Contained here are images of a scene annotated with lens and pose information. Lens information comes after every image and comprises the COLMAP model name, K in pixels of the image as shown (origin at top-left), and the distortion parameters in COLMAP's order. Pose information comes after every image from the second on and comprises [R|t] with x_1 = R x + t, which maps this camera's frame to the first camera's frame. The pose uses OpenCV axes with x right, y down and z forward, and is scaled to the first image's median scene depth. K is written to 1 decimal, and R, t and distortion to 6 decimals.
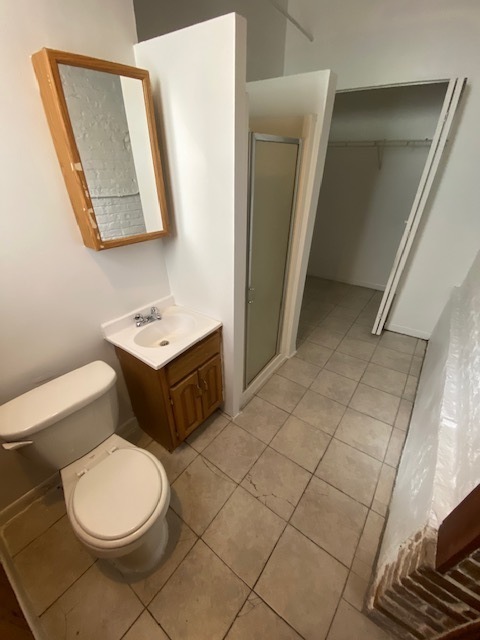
lens RADIAL K [[262.5, 0, 239.6], [0, 262.5, 322.2], [0, 0, 1]] dist [-0.001771, -0.002241]
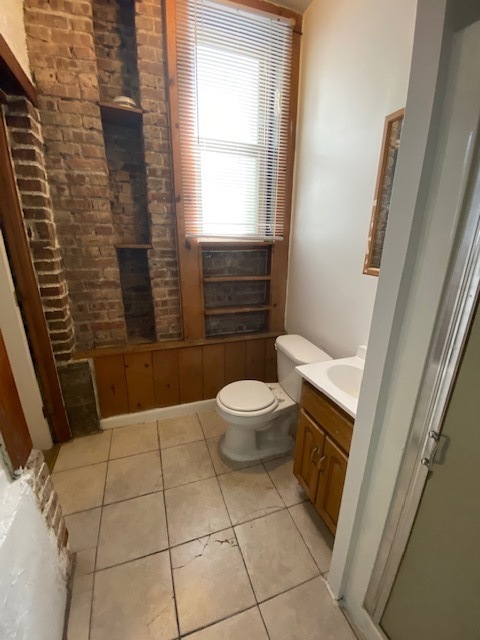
lens RADIAL K [[262.5, 0, 237.5], [0, 262.5, 319.8], [0, 0, 1]] dist [-0.001771, -0.002241]
pose [[-0.540559, 0.245266, -0.804761, 0.565194], [-0.454504, 0.719824, 0.524671, -0.381012], [0.707970, 0.649383, -0.277633, 0.856054]]
